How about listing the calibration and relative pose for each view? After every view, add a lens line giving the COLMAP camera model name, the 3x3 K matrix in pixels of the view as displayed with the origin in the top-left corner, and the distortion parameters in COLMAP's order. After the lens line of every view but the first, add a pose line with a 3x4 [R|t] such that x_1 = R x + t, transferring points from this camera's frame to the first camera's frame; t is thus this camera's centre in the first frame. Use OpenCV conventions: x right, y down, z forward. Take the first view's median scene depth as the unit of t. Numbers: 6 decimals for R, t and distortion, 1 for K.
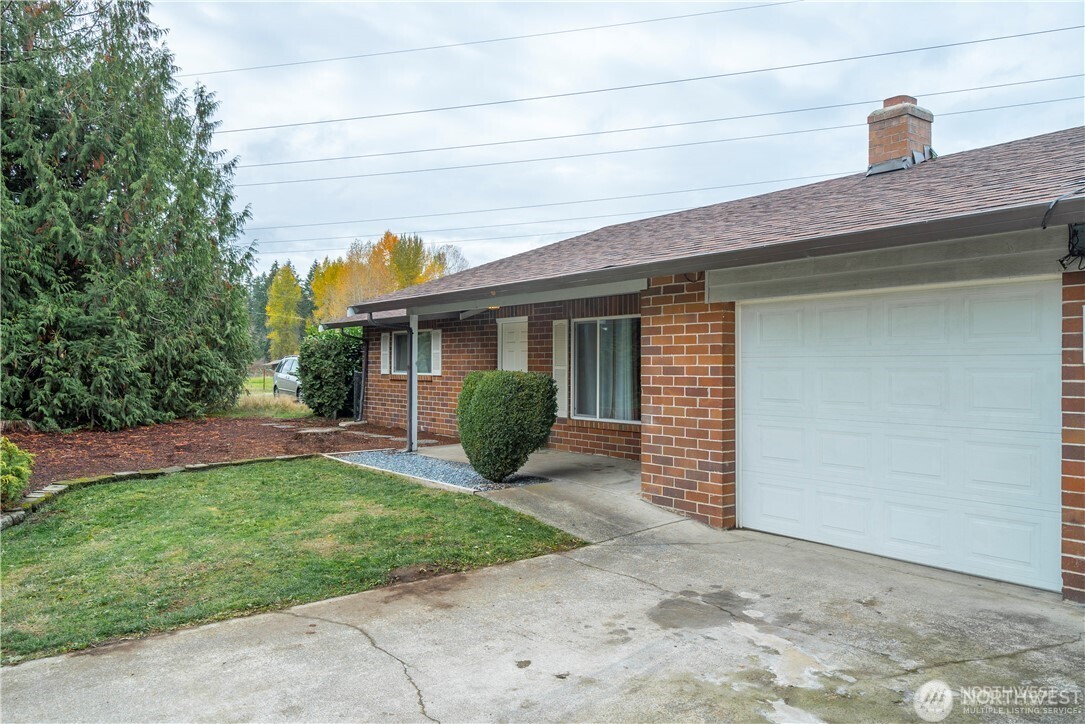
lens RADIAL K [[768.8, 0, 546.4], [0, 768.8, 365.5], [0, 0, 1]] dist [0.010026, 0.000261]
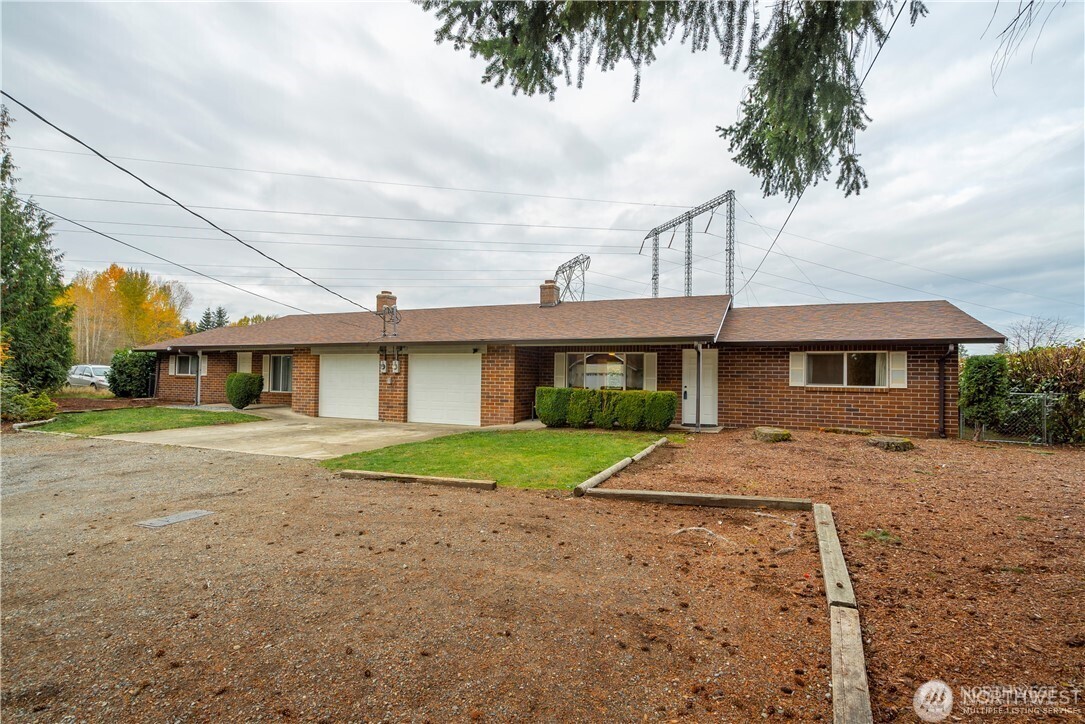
lens RADIAL K [[515.3, 0, 545.1], [0, 515.3, 367.0], [0, 0, 1]] dist [-0.003898, 0.000635]
pose [[0.872323, 0.025081, 0.488287, -0.005912], [-0.015407, 0.999598, -0.023820, 0.007080], [-0.488688, 0.013255, 0.872358, -0.703994]]
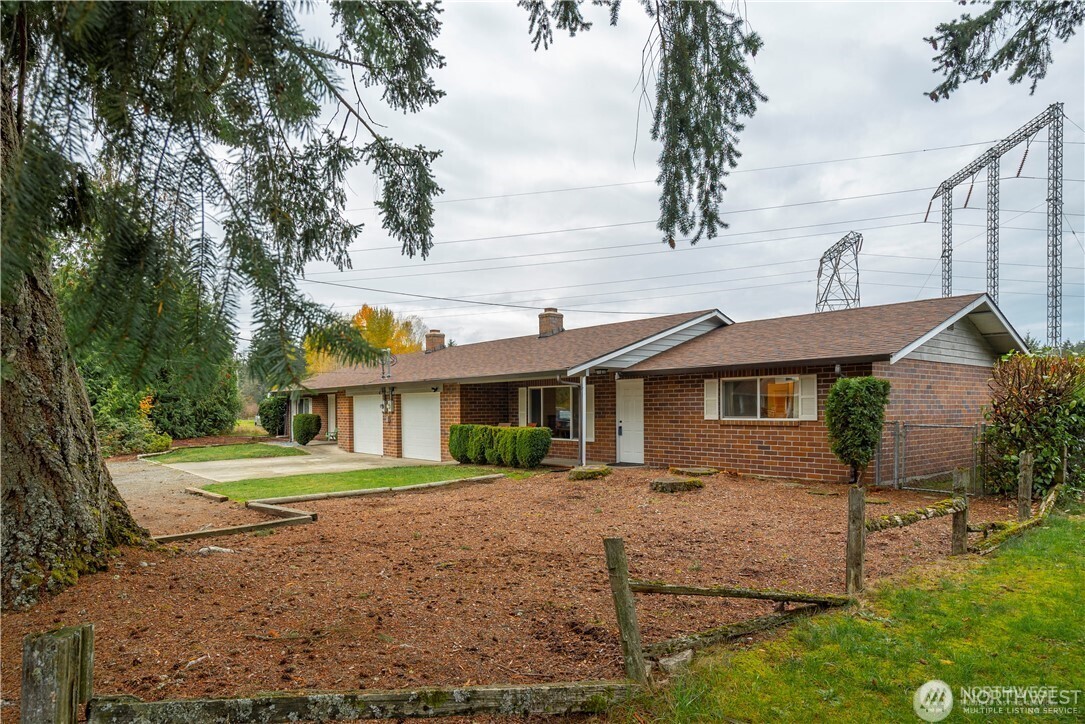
lens RADIAL K [[655.9, 0, 542.6], [0, 655.9, 410.9], [0, 0, 1]] dist [0.014120, 0.000582]
pose [[0.999105, -0.007360, 0.041644, 0.462417], [0.007253, 0.999970, 0.002730, -0.003480], [-0.041663, -0.002425, 0.999129, -1.048975]]
